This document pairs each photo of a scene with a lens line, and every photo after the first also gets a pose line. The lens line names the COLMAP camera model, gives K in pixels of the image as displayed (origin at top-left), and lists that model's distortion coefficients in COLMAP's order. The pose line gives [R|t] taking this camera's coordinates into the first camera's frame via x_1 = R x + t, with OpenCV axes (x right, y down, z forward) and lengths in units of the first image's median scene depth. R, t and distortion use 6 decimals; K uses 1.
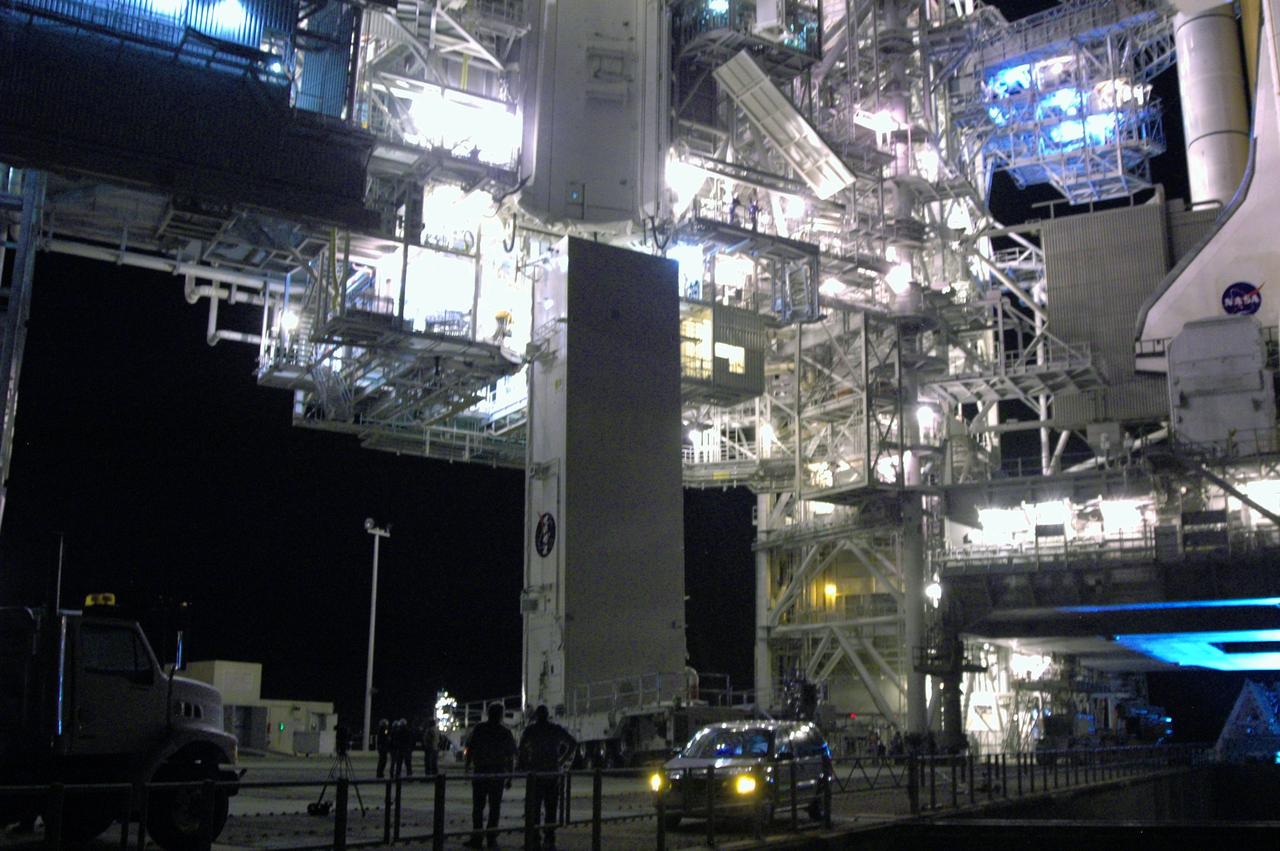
lens RADIAL K [[1327.8, 0, 640.0], [0, 1327.8, 425.5], [0, 0, 1]] dist [-0.097901, 0.024096]
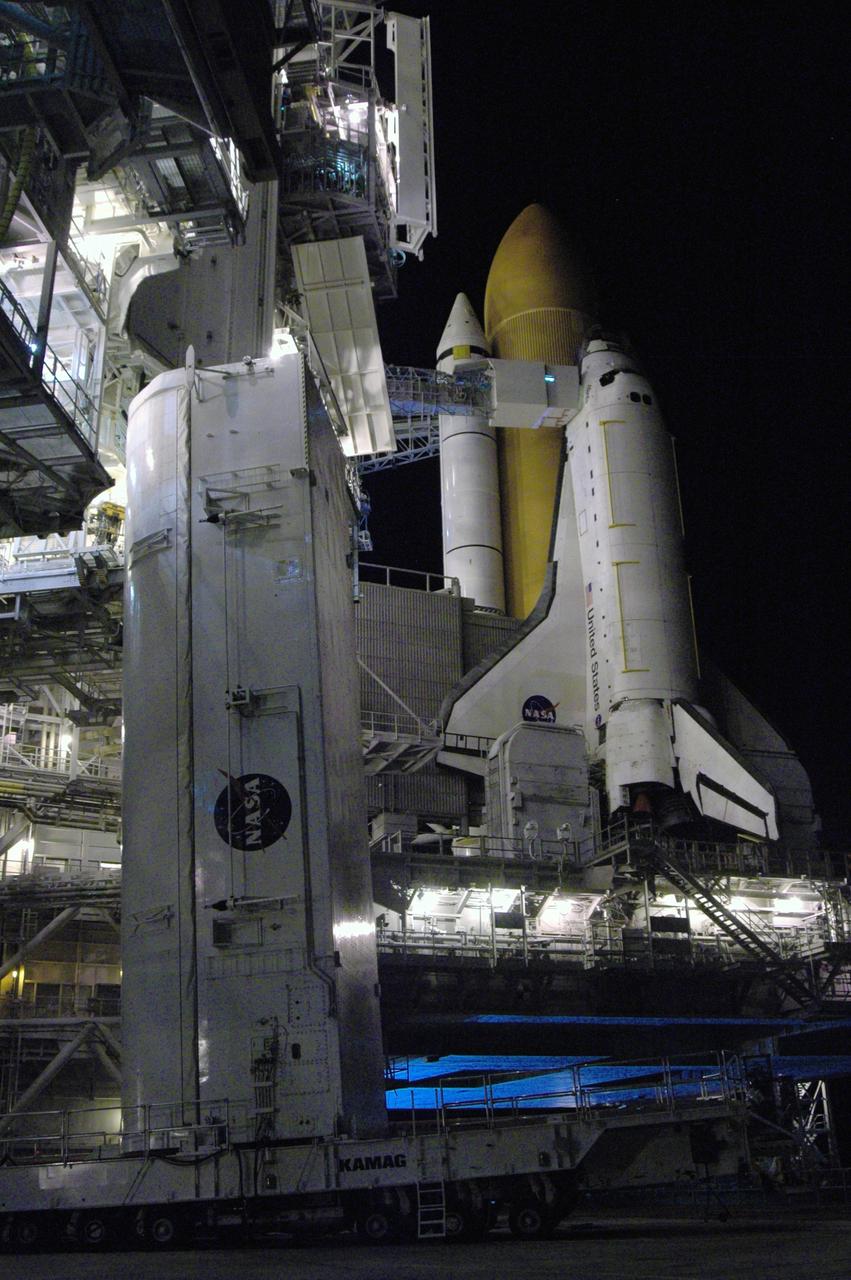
lens RADIAL K [[1327.8, 0, 420.8], [0, 1327.8, 665.2], [0, 0, 1]] dist [-0.097901, 0.024096]
pose [[0.640917, 0.257861, 0.723003, -0.370348], [-0.146226, 0.965654, -0.214779, 0.108669], [-0.753554, 0.031934, 0.656610, 0.463756]]
